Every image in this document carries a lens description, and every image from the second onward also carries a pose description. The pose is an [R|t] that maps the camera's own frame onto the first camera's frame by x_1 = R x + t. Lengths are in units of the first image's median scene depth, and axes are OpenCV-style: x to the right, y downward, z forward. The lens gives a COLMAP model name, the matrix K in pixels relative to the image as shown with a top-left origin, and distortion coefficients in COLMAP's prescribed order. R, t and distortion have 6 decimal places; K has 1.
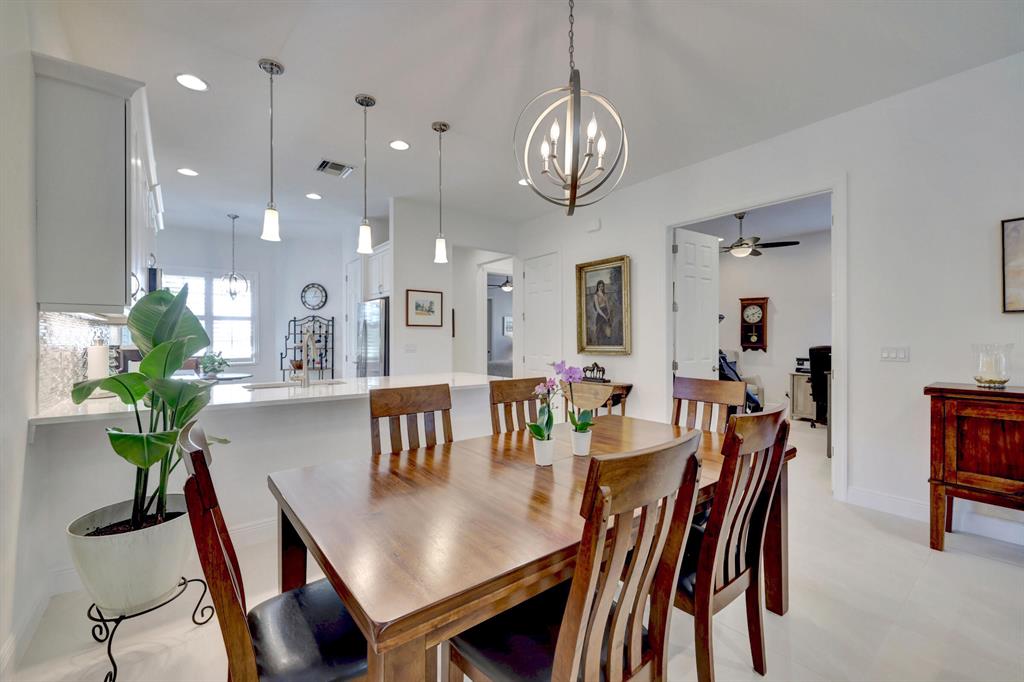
lens RADIAL K [[424.8, 0, 512.9], [0, 424.8, 338.9], [0, 0, 1]] dist [0.001222, 0.000193]
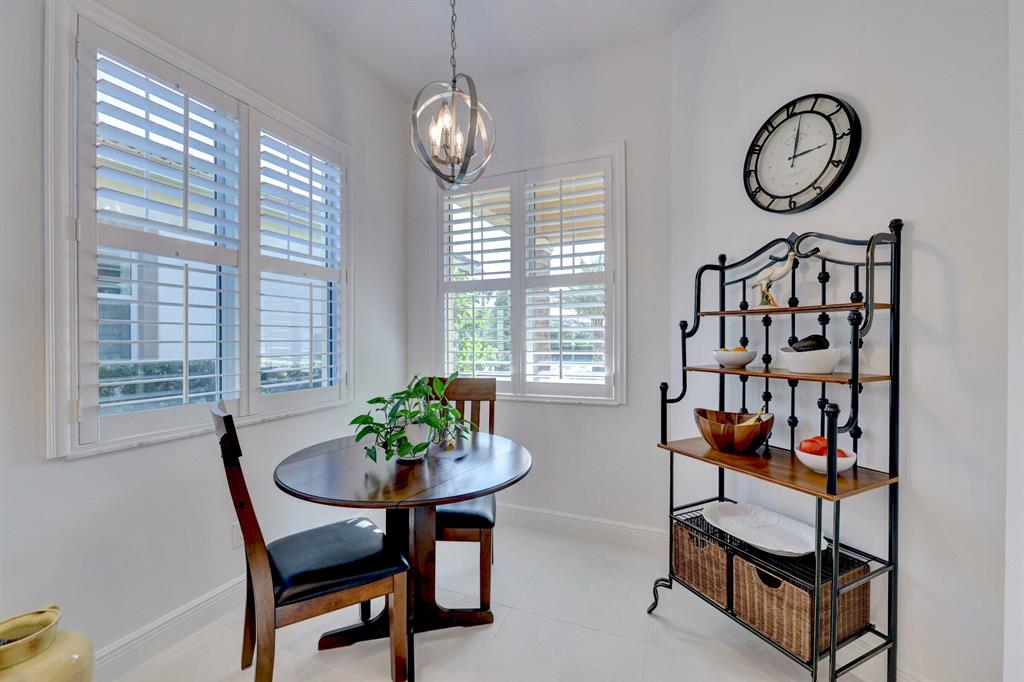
lens RADIAL K [[424.8, 0, 512.9], [0, 424.8, 338.9], [0, 0, 1]] dist [0.001222, 0.000193]
pose [[0.482032, 0.001240, -0.876153, -0.336801], [0.004233, 0.999984, 0.003744, 0.002516], [0.876144, -0.005514, 0.482019, 0.749056]]
